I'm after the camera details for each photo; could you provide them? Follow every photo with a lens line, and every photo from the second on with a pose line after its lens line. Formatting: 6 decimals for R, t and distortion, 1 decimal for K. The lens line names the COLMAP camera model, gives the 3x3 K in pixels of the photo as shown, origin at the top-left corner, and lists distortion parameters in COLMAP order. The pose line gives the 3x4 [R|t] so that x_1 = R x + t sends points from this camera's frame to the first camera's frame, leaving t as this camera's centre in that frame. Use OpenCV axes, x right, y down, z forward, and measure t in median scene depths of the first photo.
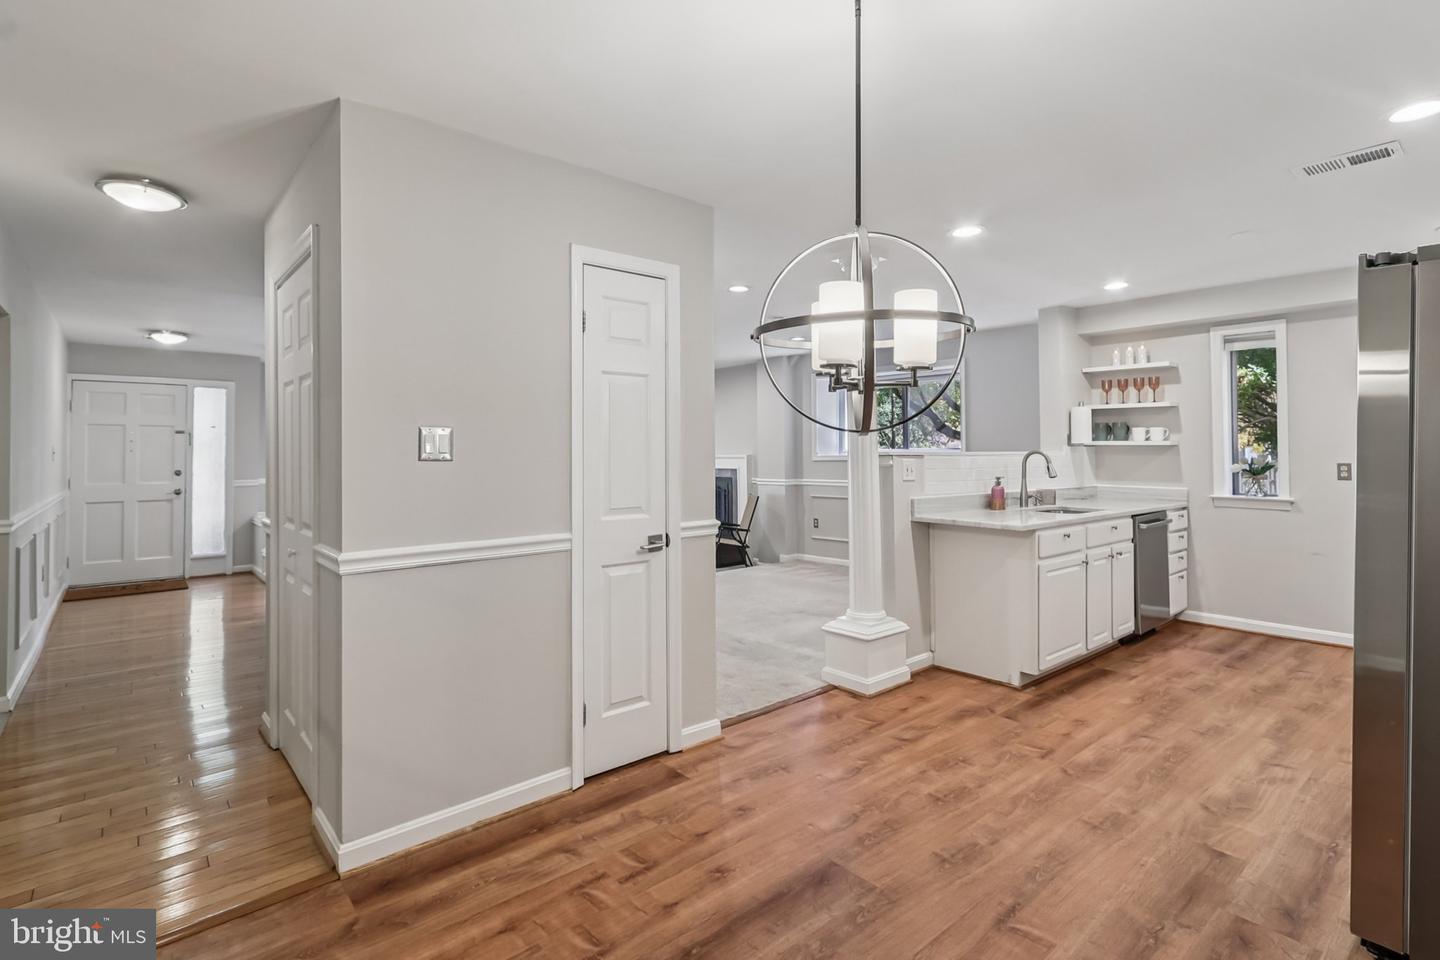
lens RADIAL K [[679.4, 0, 723.1], [0, 679.4, 441.0], [0, 0, 1]] dist [-0.000763, -0.000735]
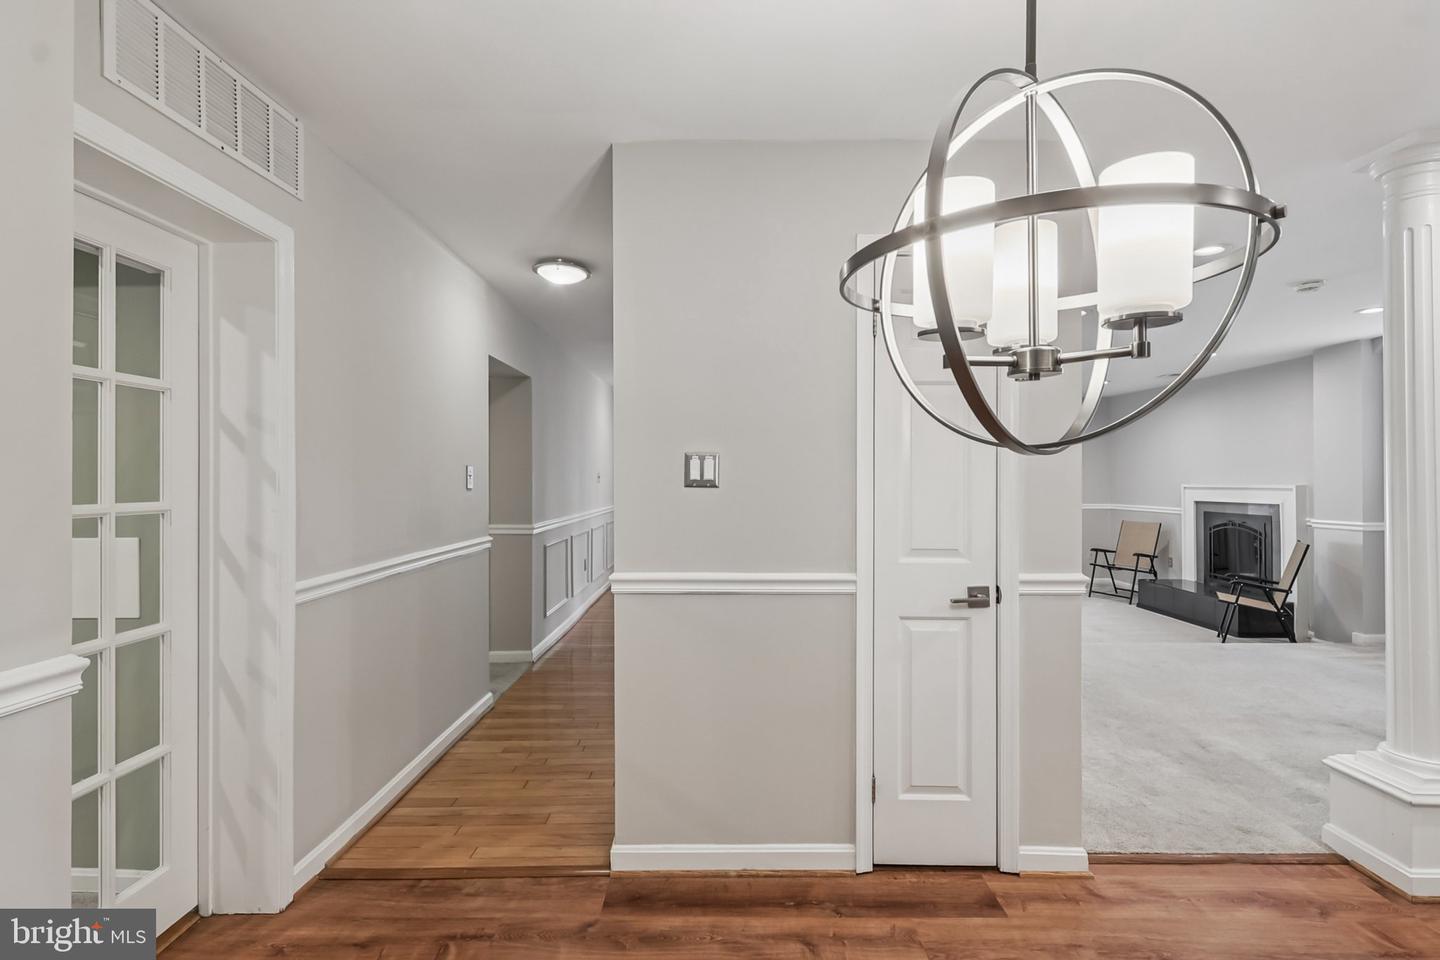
lens RADIAL K [[693.3, 0, 715.3], [0, 693.3, 474.8], [0, 0, 1]] dist [0.000014, -0.000937]
pose [[0.756837, 0.003381, -0.653595, 0.195726], [0.003613, 0.999950, 0.009356, 0.001539], [0.653594, -0.009443, 0.756787, 0.204674]]
